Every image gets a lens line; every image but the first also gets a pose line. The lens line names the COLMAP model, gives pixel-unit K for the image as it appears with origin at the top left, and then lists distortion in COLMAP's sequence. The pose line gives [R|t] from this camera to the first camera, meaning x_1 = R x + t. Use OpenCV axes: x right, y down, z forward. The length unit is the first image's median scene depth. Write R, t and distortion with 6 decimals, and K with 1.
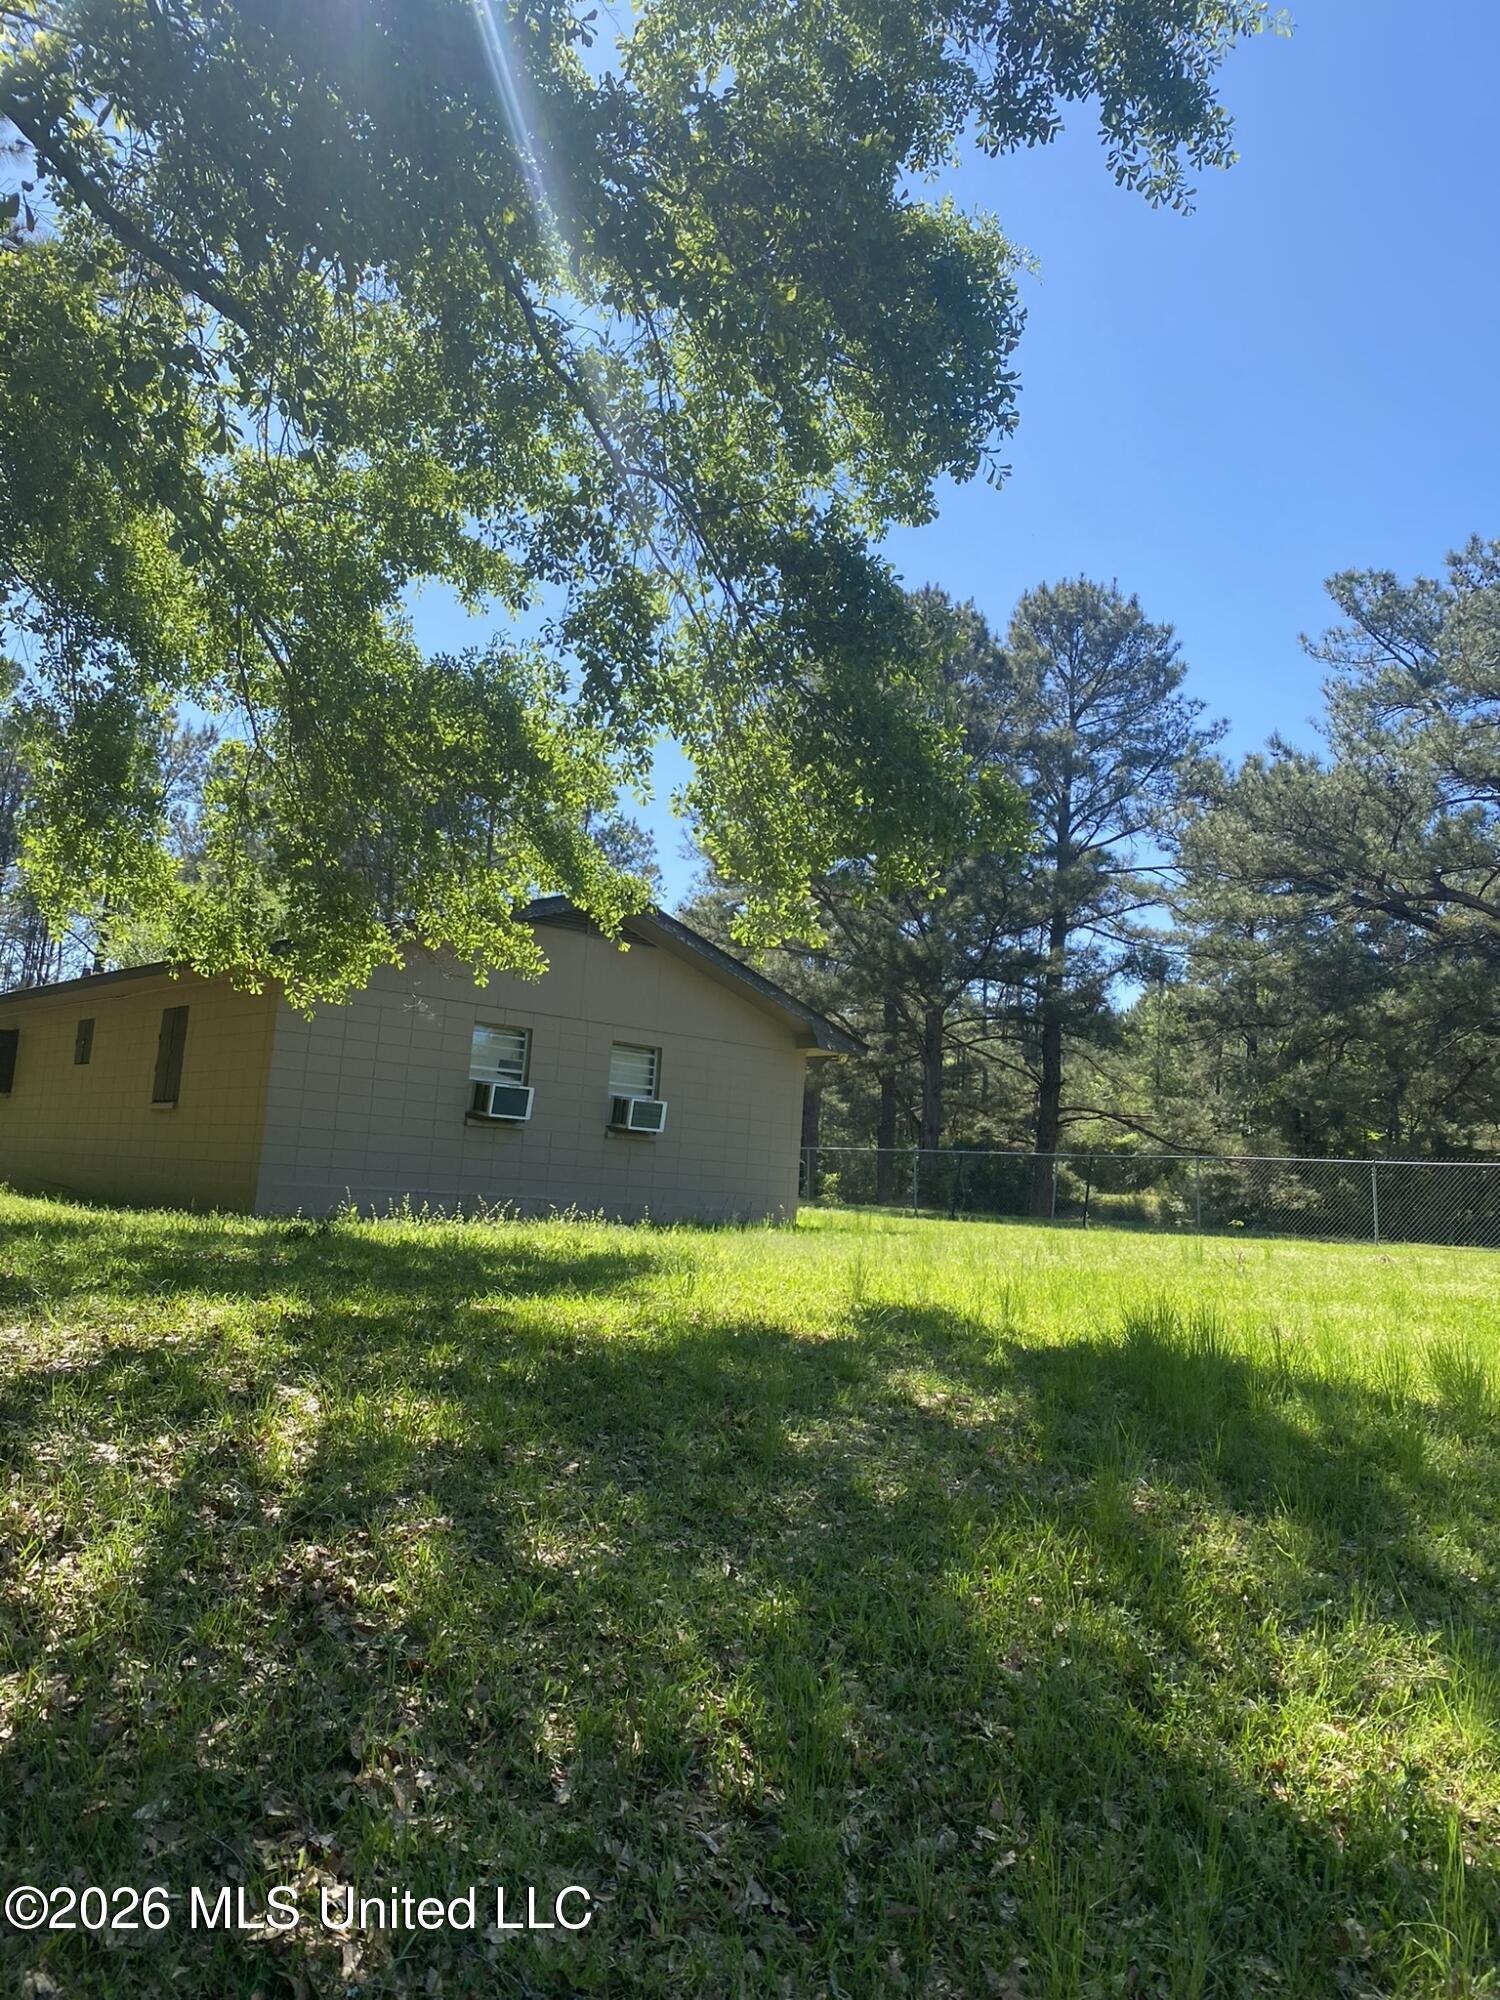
lens RADIAL K [[1541.3, 0, 756.7], [0, 1541.3, 1010.4], [0, 0, 1]] dist [0.051645, -0.040187]
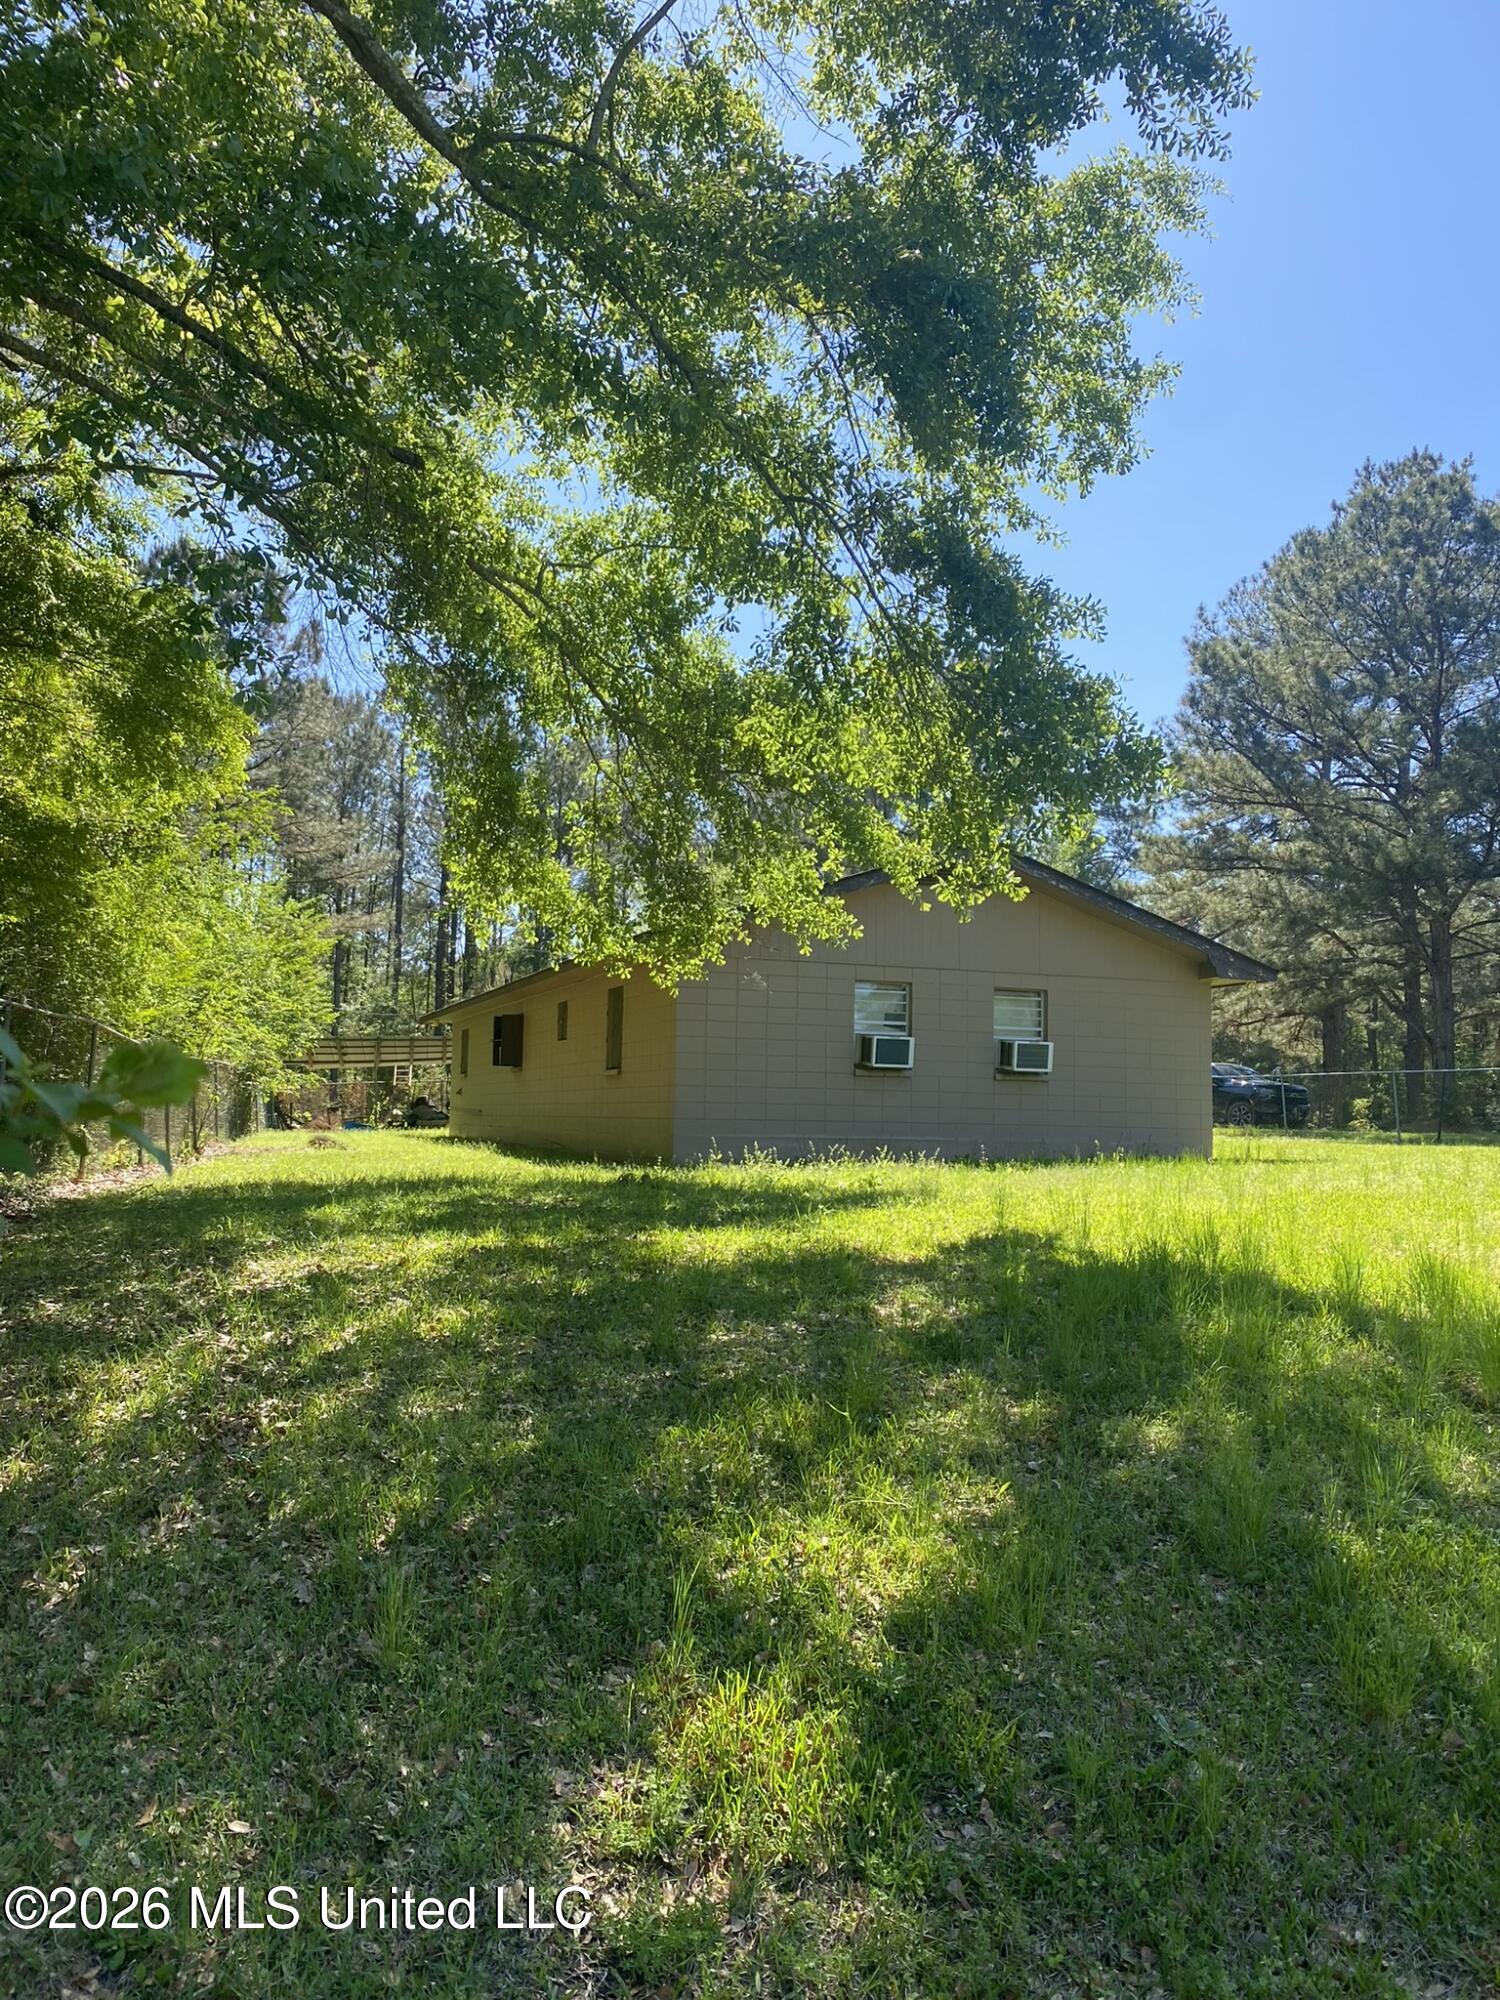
lens RADIAL K [[1541.3, 0, 756.7], [0, 1541.3, 1010.4], [0, 0, 1]] dist [0.051645, -0.040187]
pose [[0.931663, -0.074760, -0.355548, 0.178258], [0.088712, 0.995790, 0.023076, -0.004347], [0.352326, -0.053041, 0.934373, -0.051508]]
